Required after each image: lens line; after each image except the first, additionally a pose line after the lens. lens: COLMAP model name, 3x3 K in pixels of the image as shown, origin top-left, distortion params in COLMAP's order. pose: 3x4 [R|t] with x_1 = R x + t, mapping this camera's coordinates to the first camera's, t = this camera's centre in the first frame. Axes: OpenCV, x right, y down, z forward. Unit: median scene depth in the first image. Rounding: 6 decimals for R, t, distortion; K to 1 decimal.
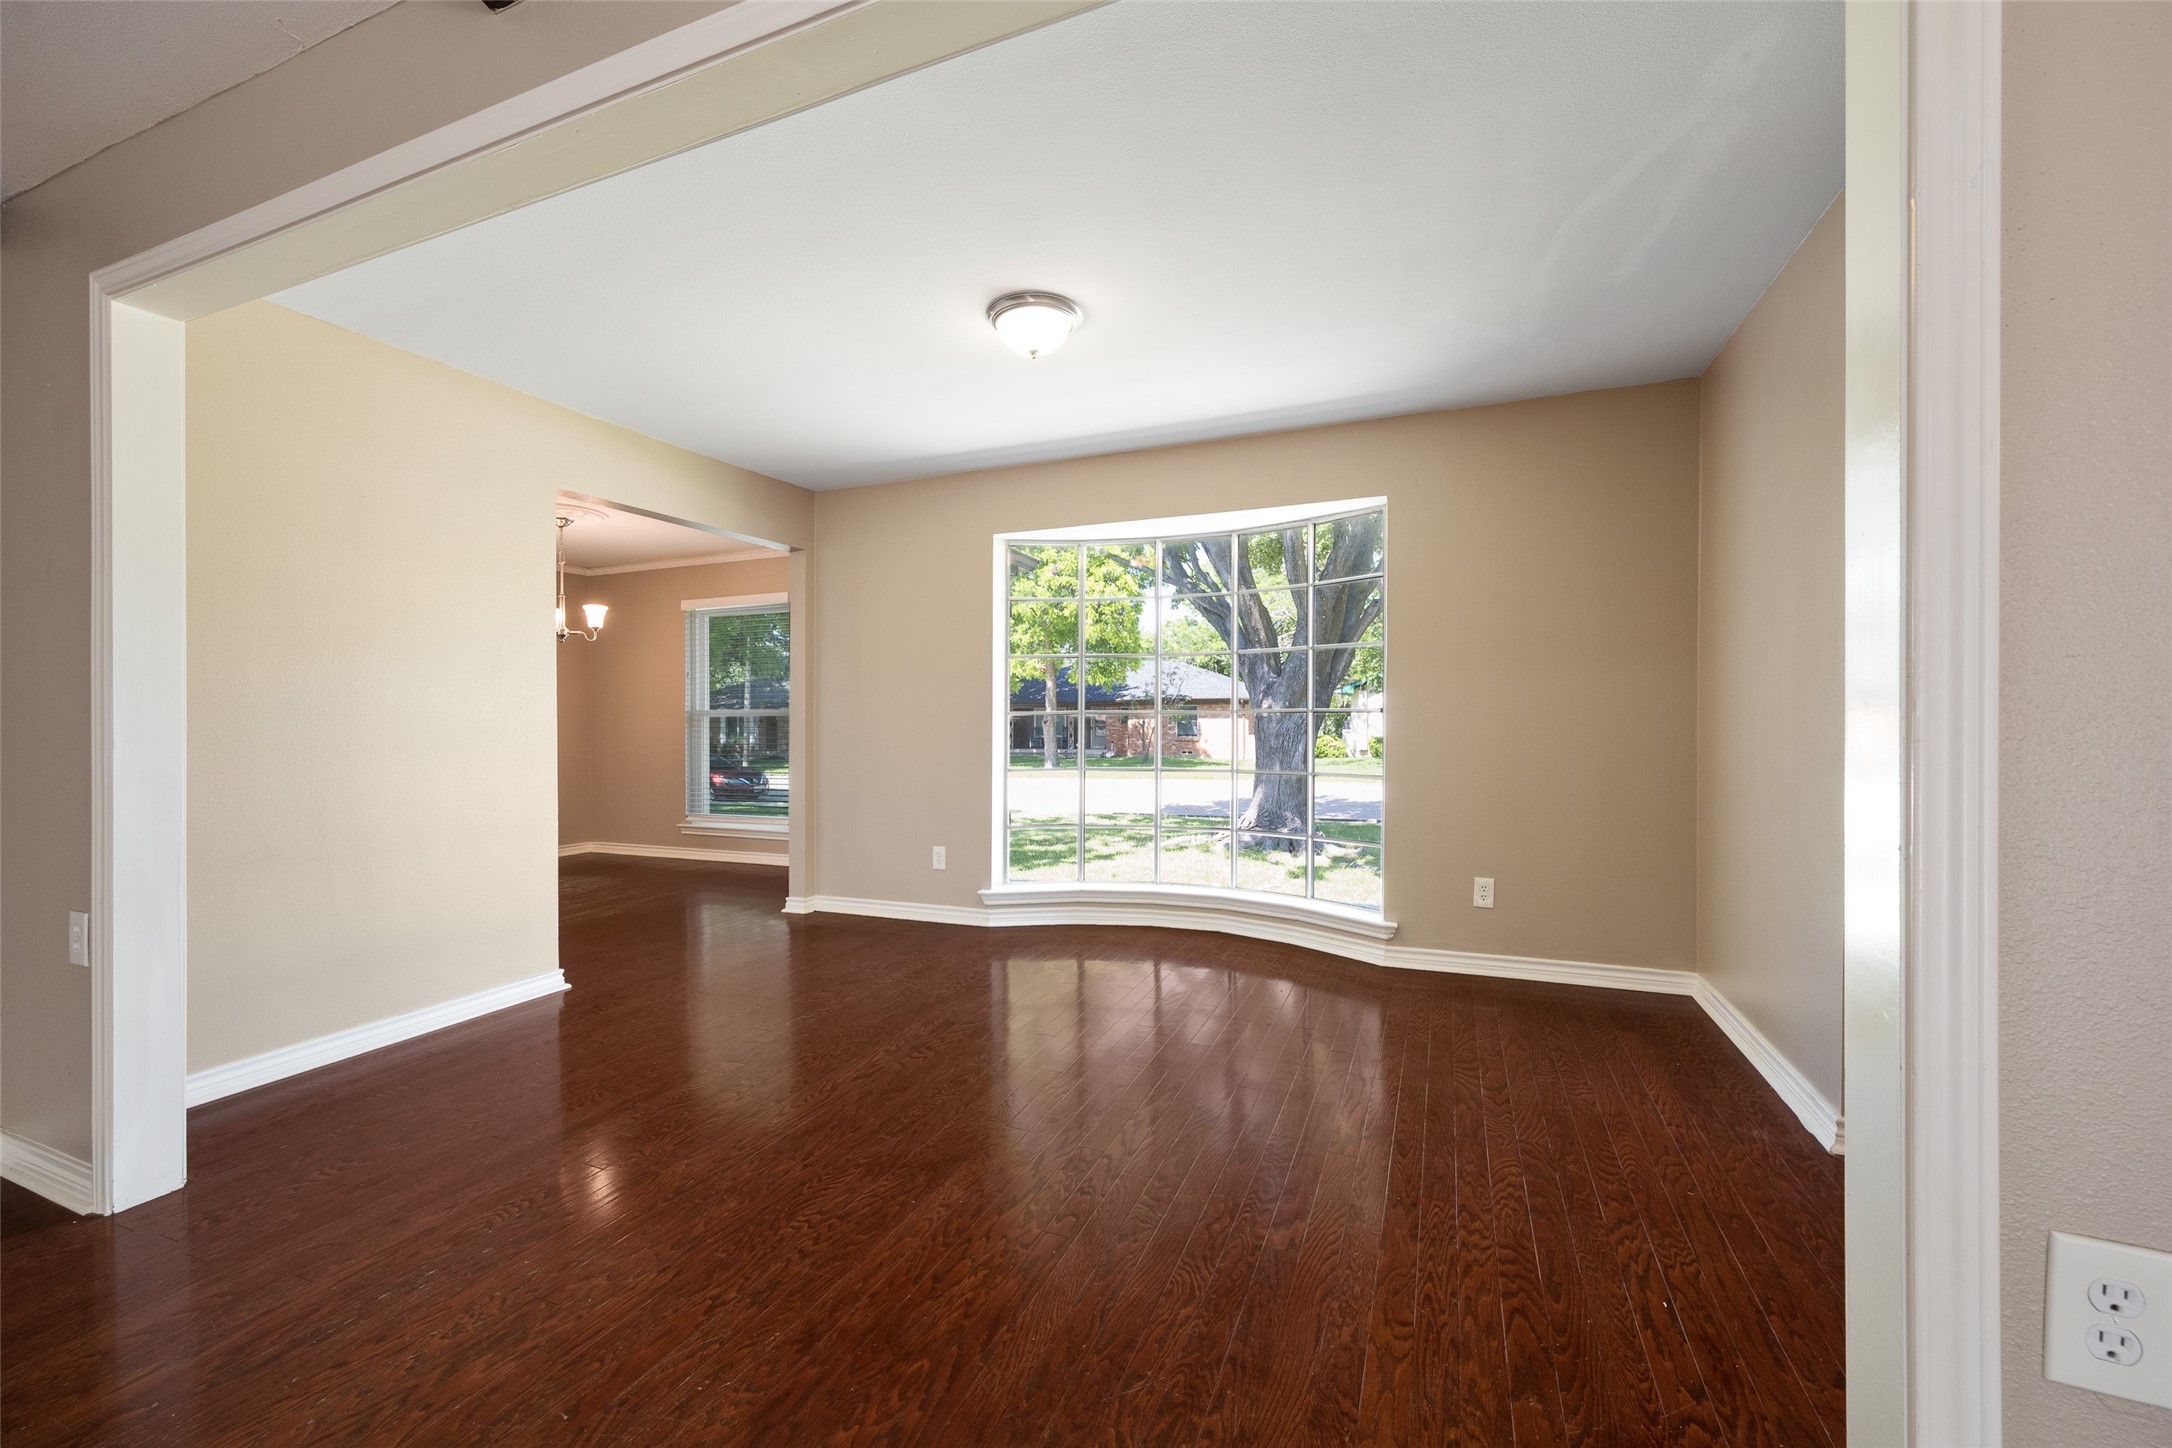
lens RADIAL K [[864.3, 0, 1079.6], [0, 864.3, 721.1], [0, 0, 1]] dist [-0.003942, 0.000146]
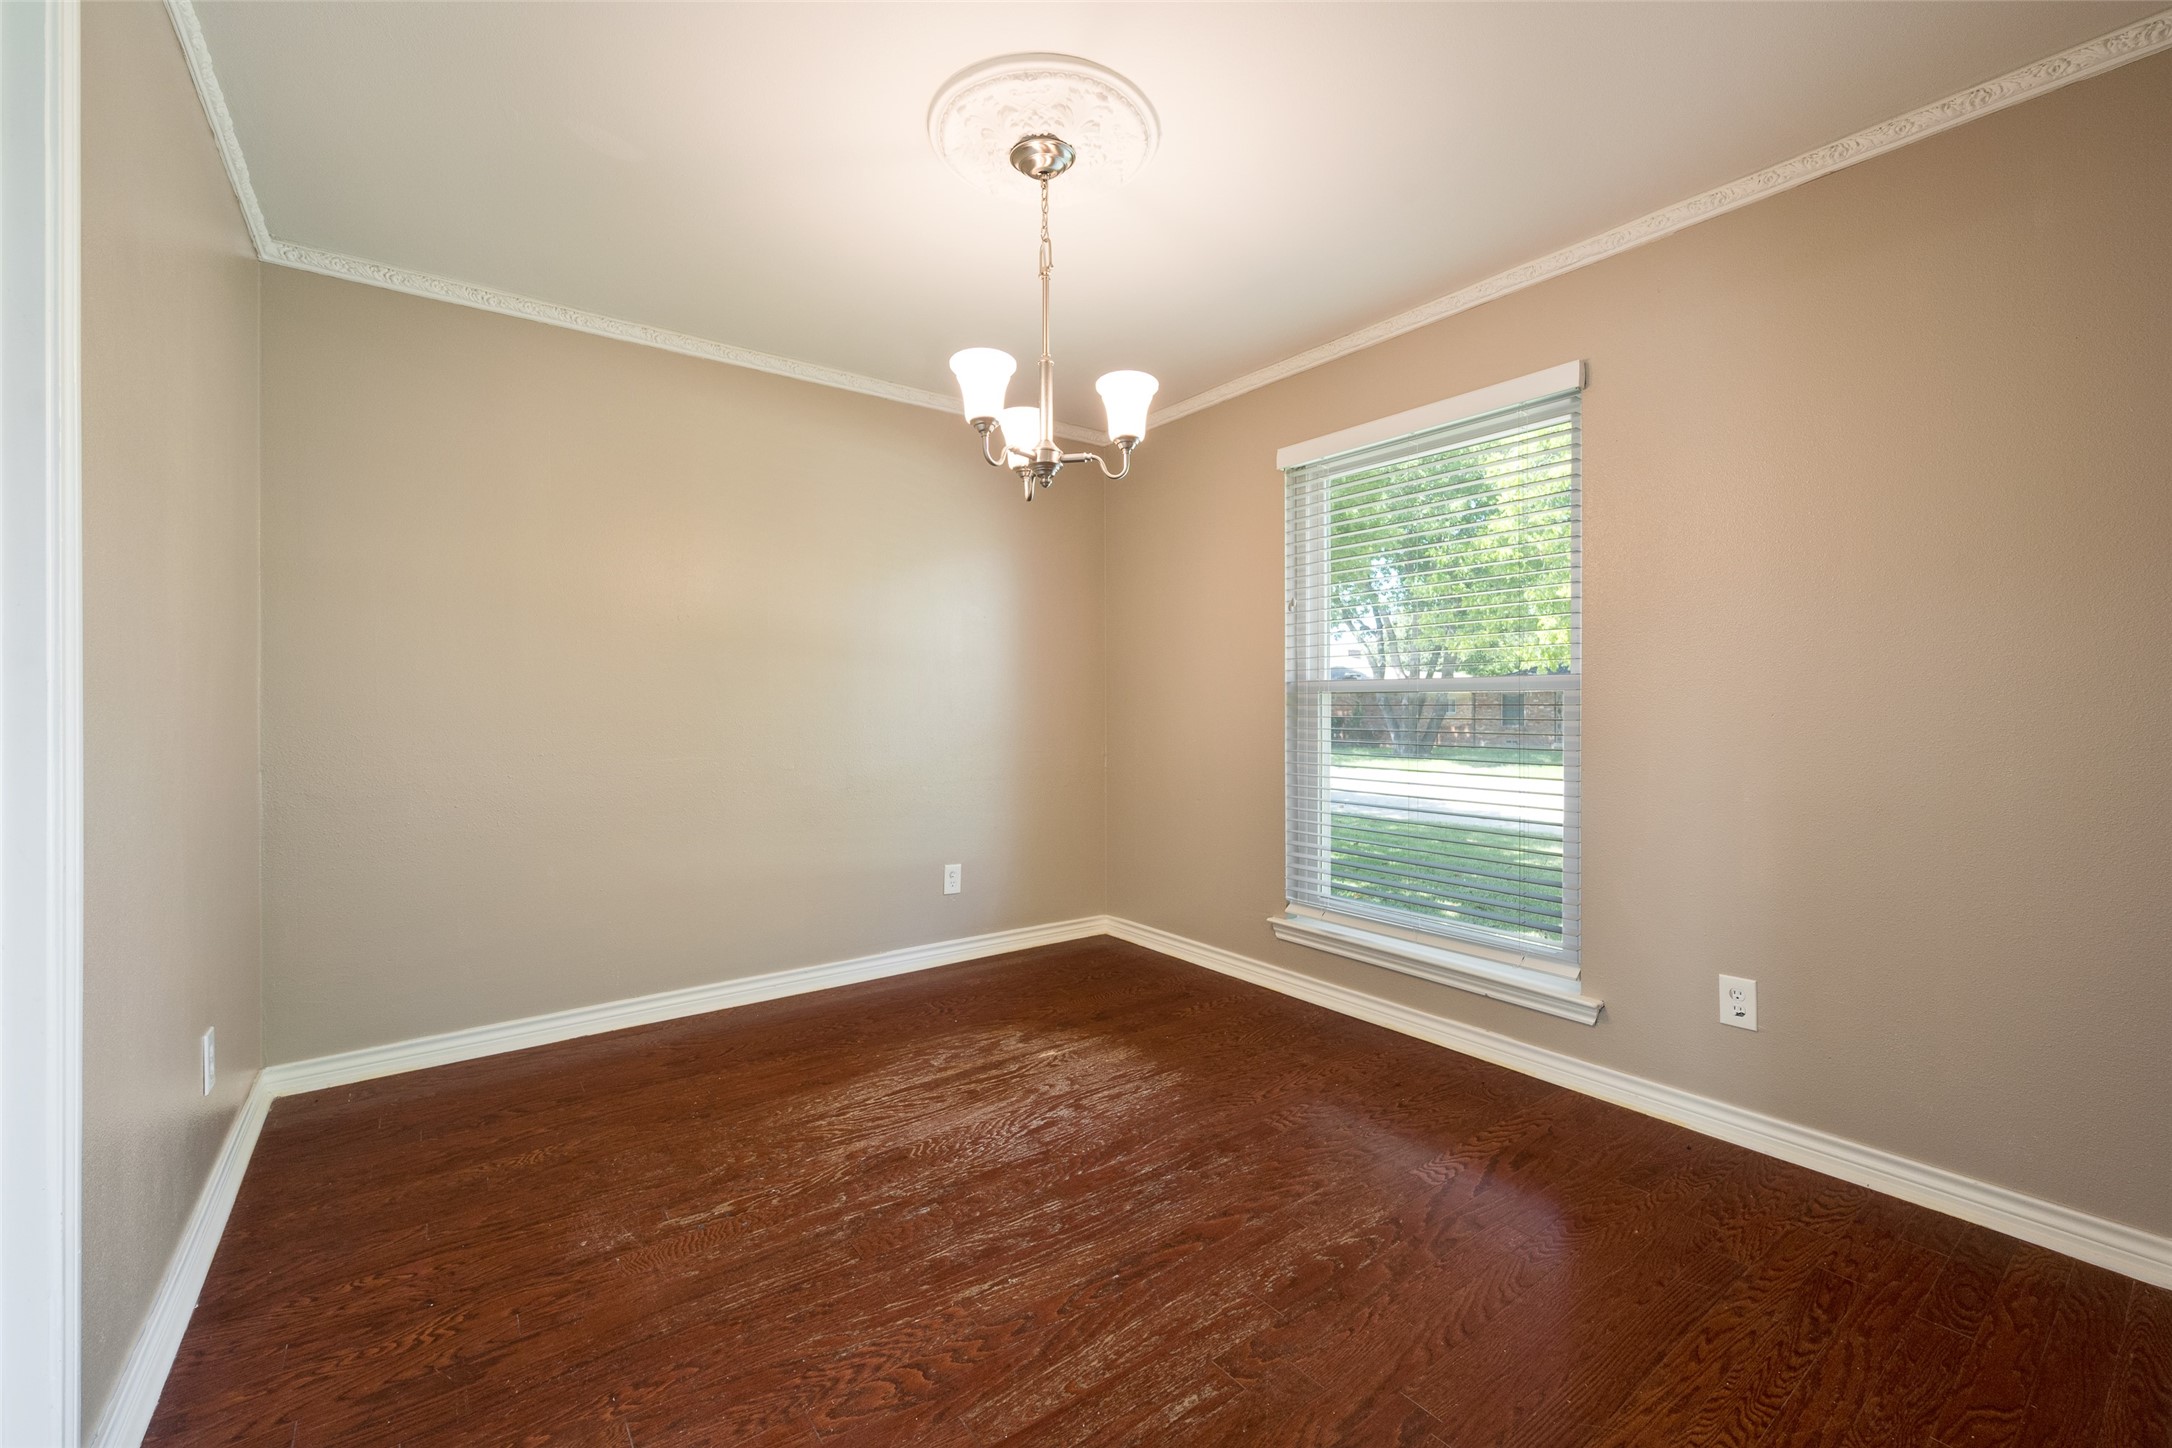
lens RADIAL K [[864.3, 0, 1087.9], [0, 864.3, 714.2], [0, 0, 1]] dist [-0.003942, 0.000146]
pose [[0.863651, 0.014398, -0.503885, -0.312559], [-0.016361, 0.999866, 0.000527, 0.007527], [0.503825, 0.007789, 0.863771, 0.543854]]
